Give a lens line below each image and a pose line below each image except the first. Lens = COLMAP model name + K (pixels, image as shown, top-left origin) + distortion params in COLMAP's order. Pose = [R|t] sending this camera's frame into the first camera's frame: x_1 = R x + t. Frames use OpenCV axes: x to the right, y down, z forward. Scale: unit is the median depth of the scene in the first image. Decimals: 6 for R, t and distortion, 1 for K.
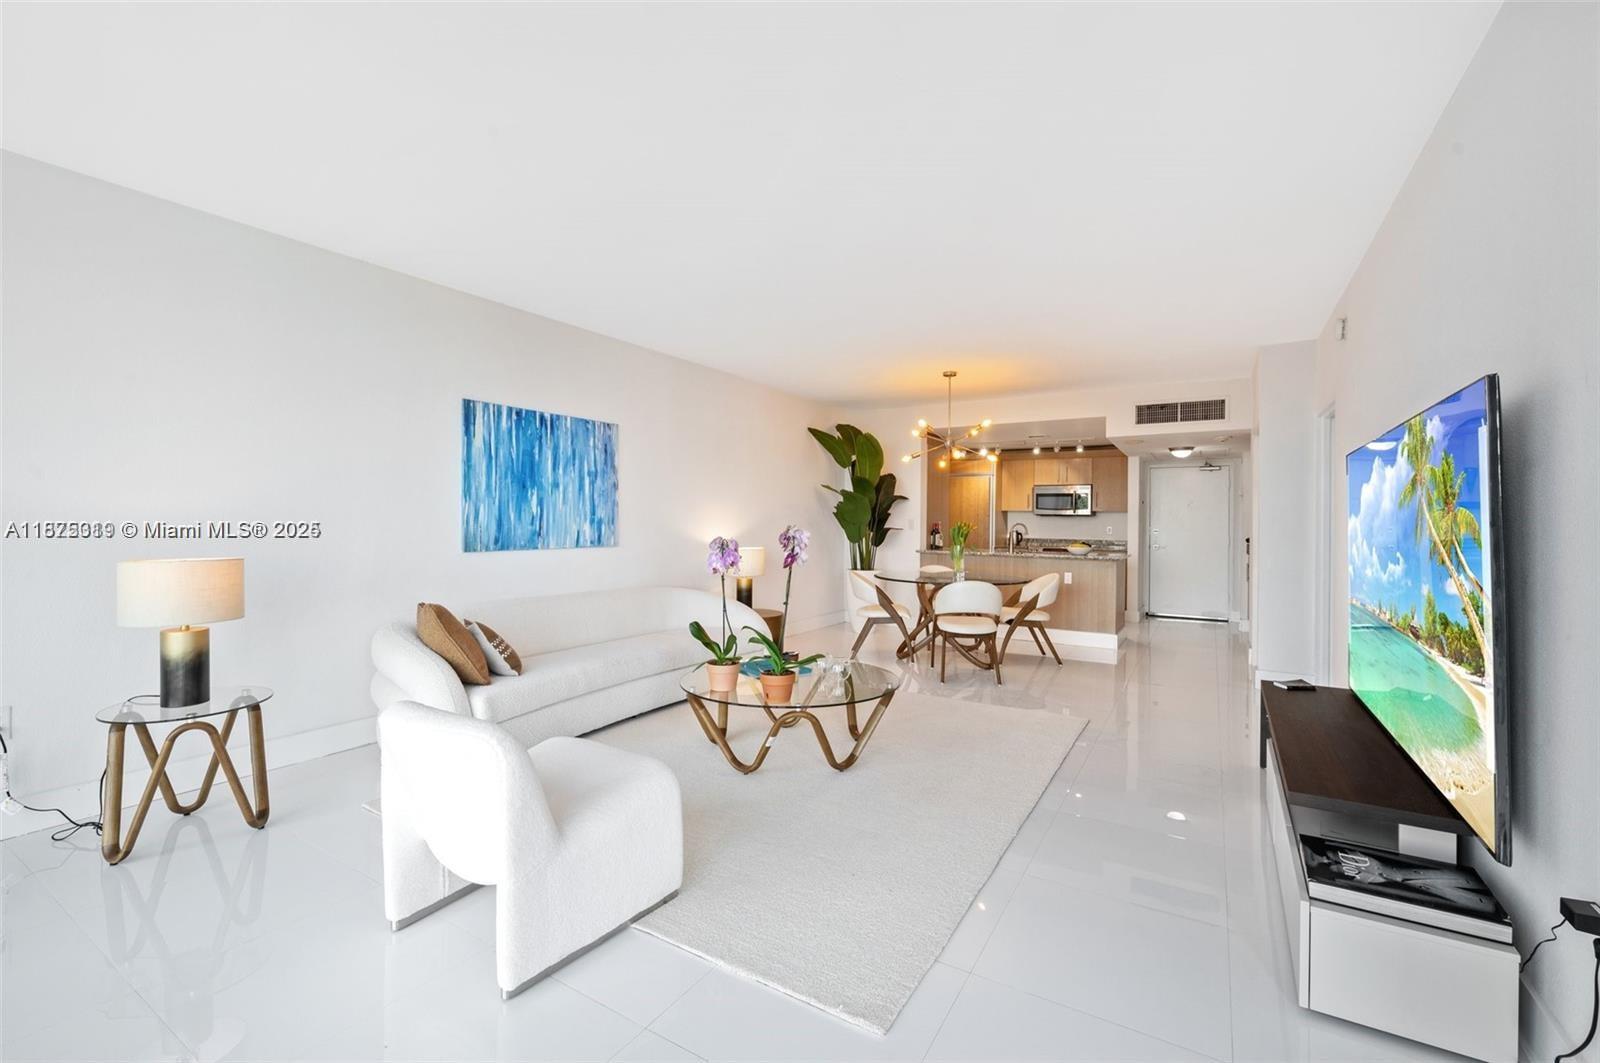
lens RADIAL K [[655.4, 0, 834.5], [0, 655.4, 525.2], [0, 0, 1]] dist [-0.011996, -0.000044]
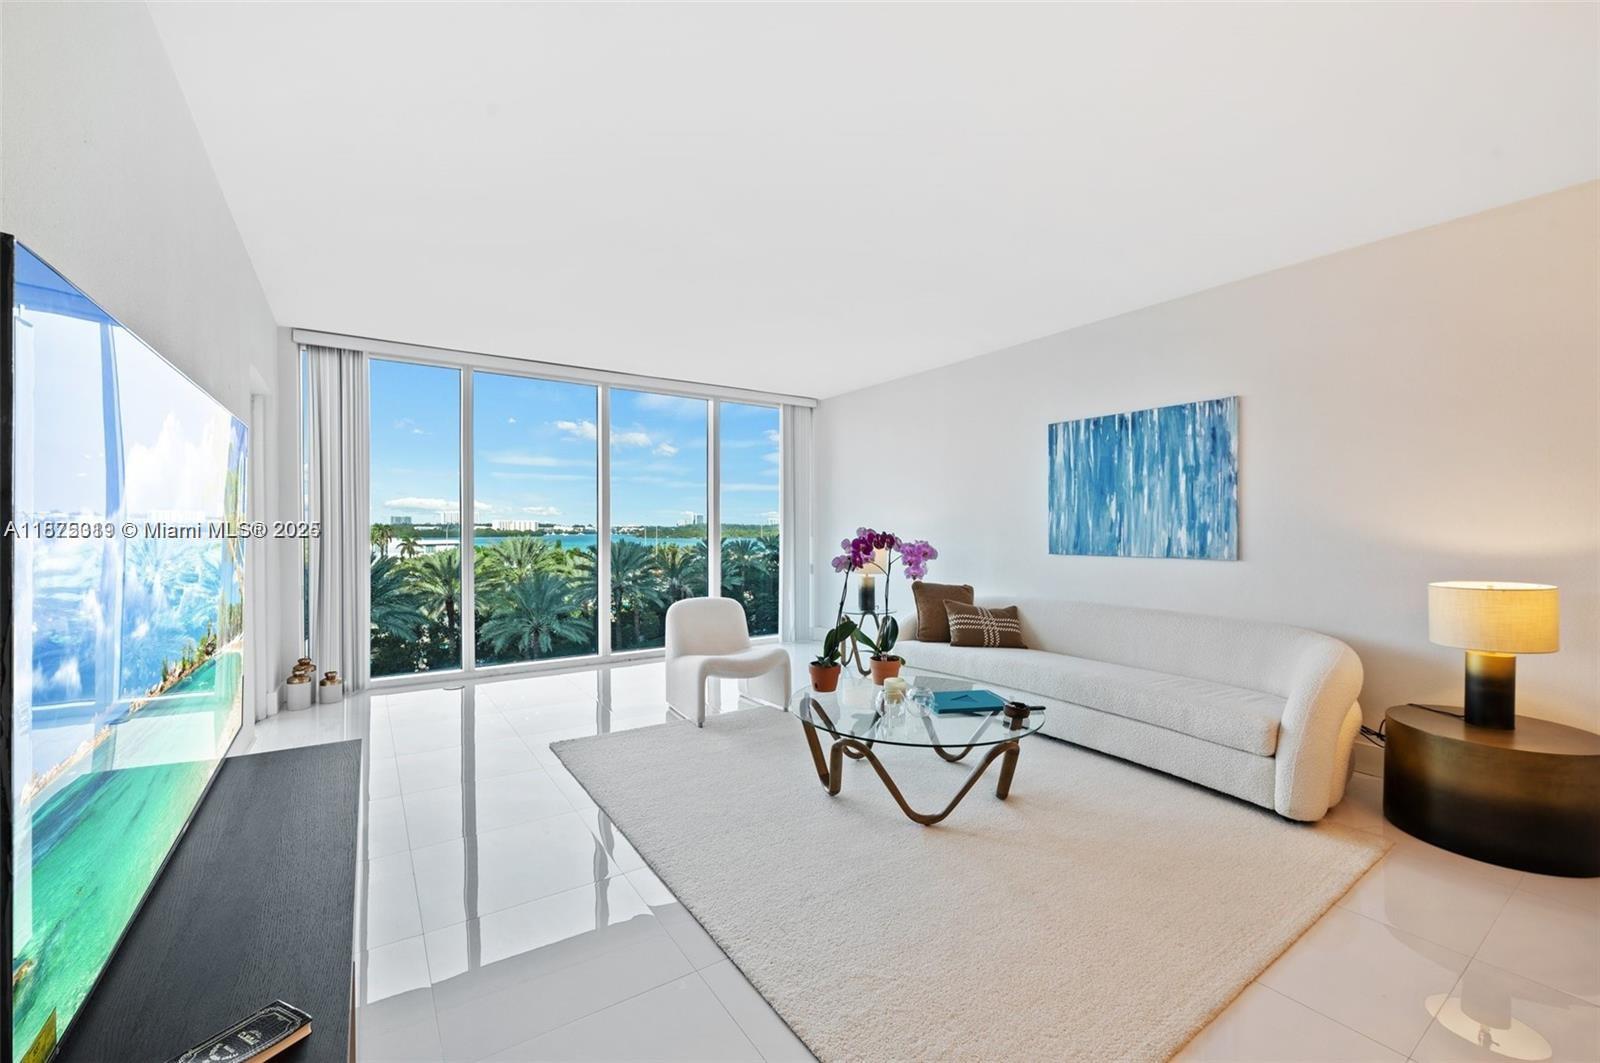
lens RADIAL K [[656.8, 0, 804.3], [0, 656.8, 535.8], [0, 0, 1]] dist [-0.000593, -0.000021]
pose [[-0.437995, 0.000949, -0.898977, 0.600434], [-0.010160, 0.999930, 0.006005, 0.005065], [0.898920, 0.011764, -0.437955, 0.967984]]
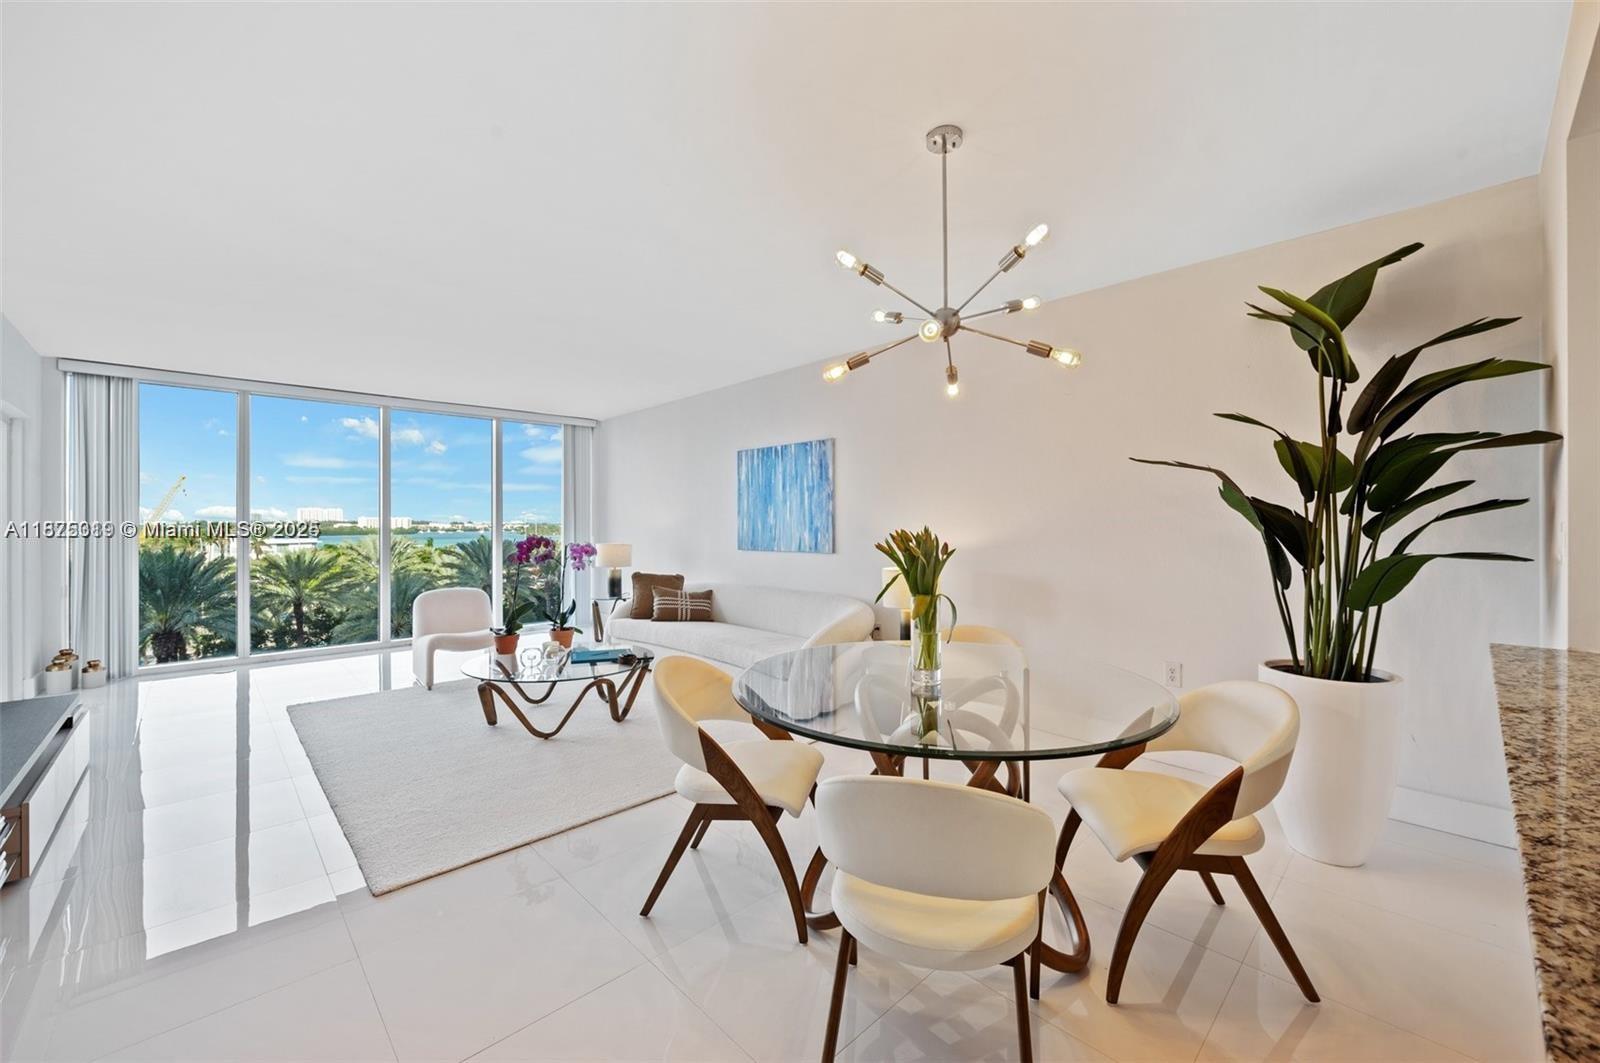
lens RADIAL K [[633.3, 0, 801.6], [0, 633.3, 520.6], [0, 0, 1]] dist [-0.000250, -0.000057]
pose [[-0.283132, -0.013837, -0.958981, 0.720223], [-0.005669, 0.999903, -0.012754, -0.008437], [0.959064, 0.001825, -0.283182, 1.355558]]
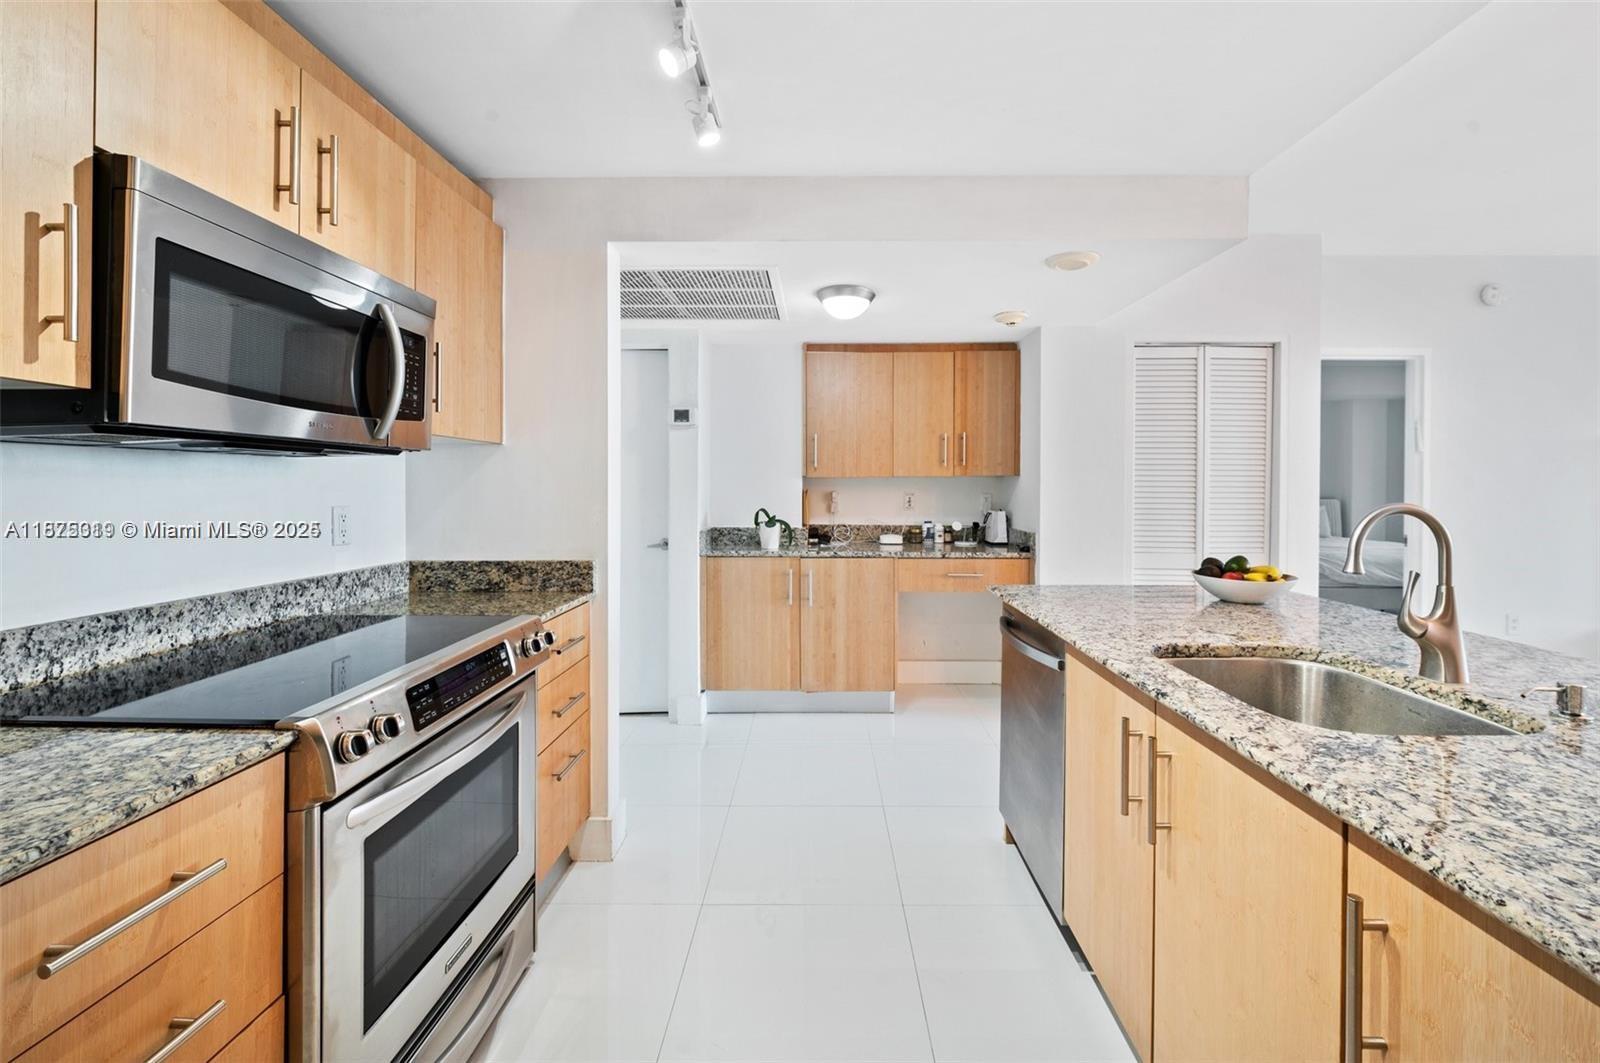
lens RADIAL K [[624.2, 0, 805.1], [0, 624.2, 482.7], [0, 0, 1]] dist [-0.000067, -0.000057]
pose [[-0.445268, -0.010940, 0.895330, 0.345272], [-0.001160, 0.999932, 0.011641, -0.017182], [-0.895396, 0.004144, -0.445251, 1.982442]]
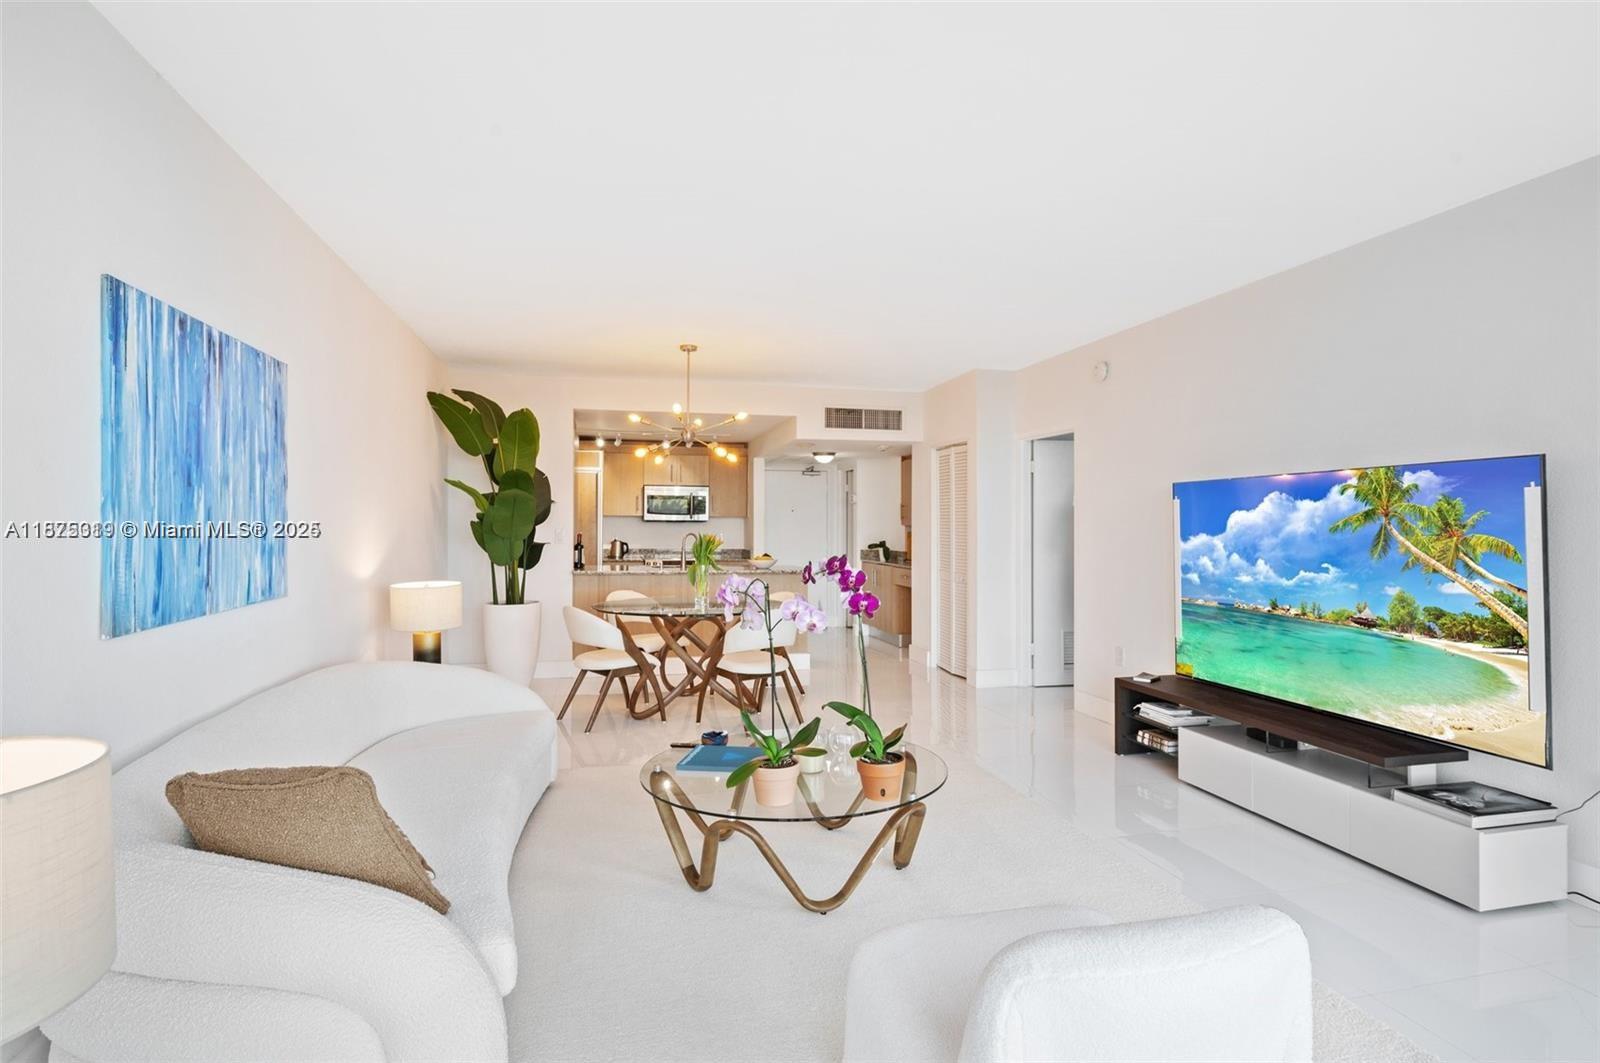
lens RADIAL K [[797.6, 0, 806.5], [0, 797.6, 524.2], [0, 0, 1]] dist [-0.000431, -0.000020]
pose [[0.722195, -0.007846, 0.691645, -0.516208], [0.008493, 0.999961, 0.002475, -0.025914], [-0.691638, 0.004087, 0.722233, 0.273553]]
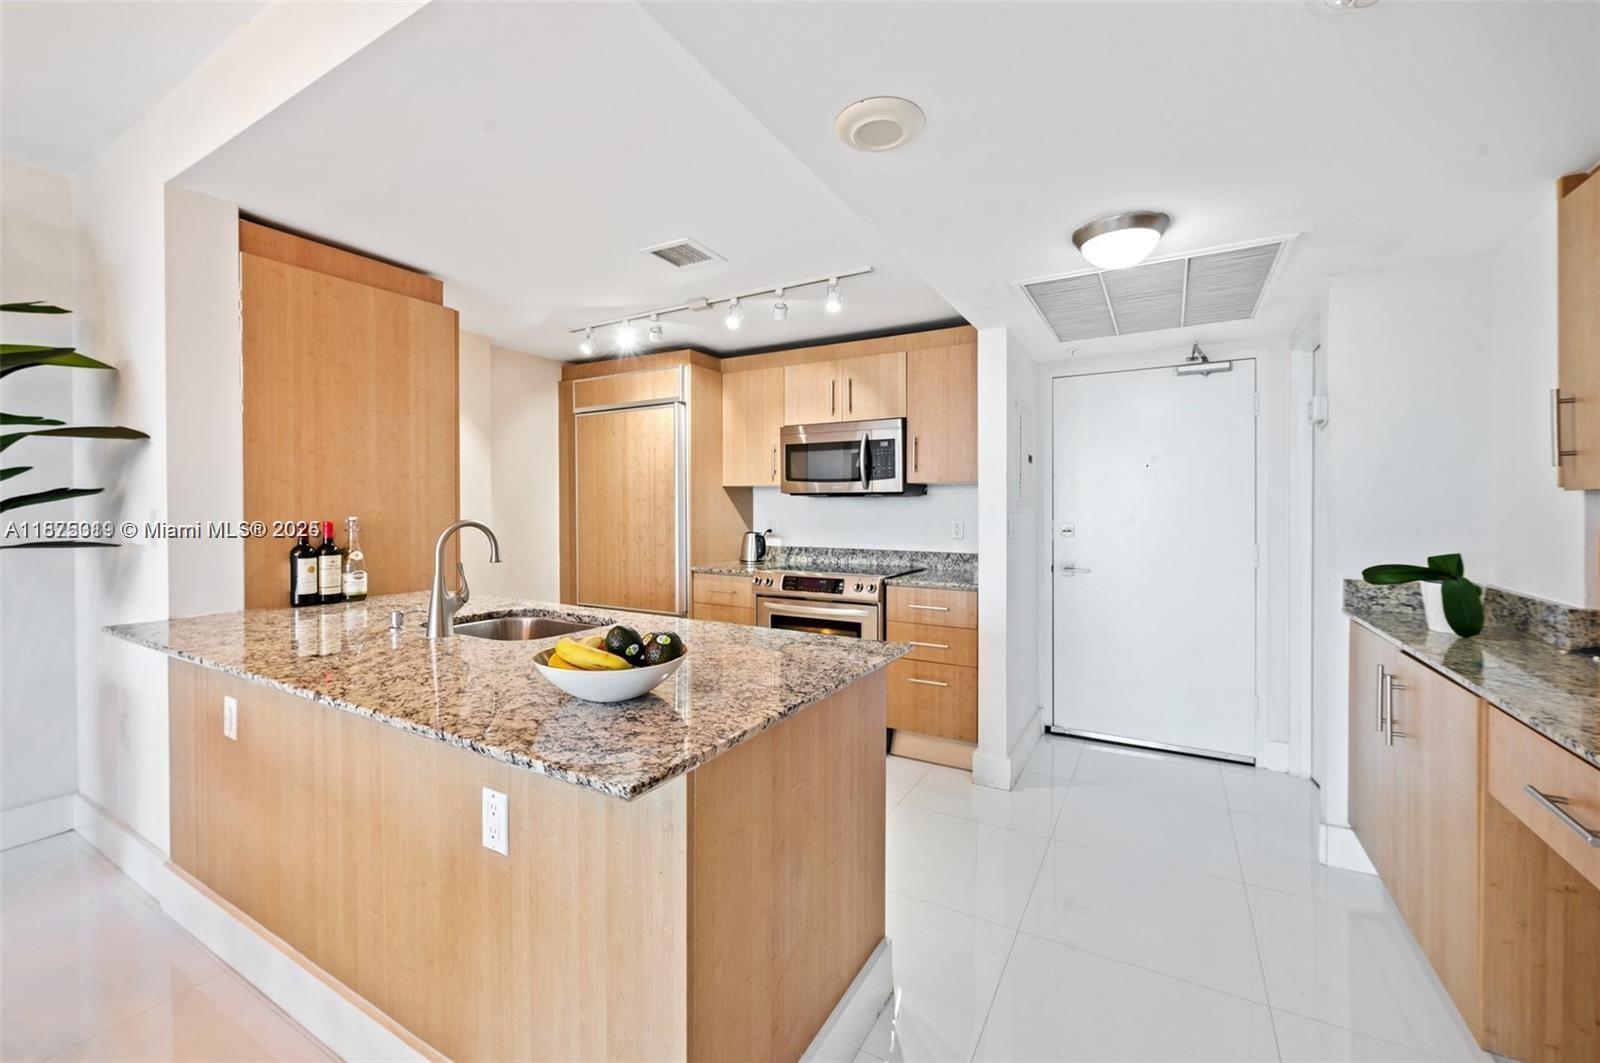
lens RADIAL K [[607.1, 0, 809.9], [0, 607.1, 513.1], [0, 0, 1]] dist [0.000235, -0.000010]
pose [[0.999933, -0.011486, -0.001680, 0.676747], [0.011490, 0.999932, 0.002068, -0.008901], [0.001656, -0.002088, 0.999996, 1.259276]]
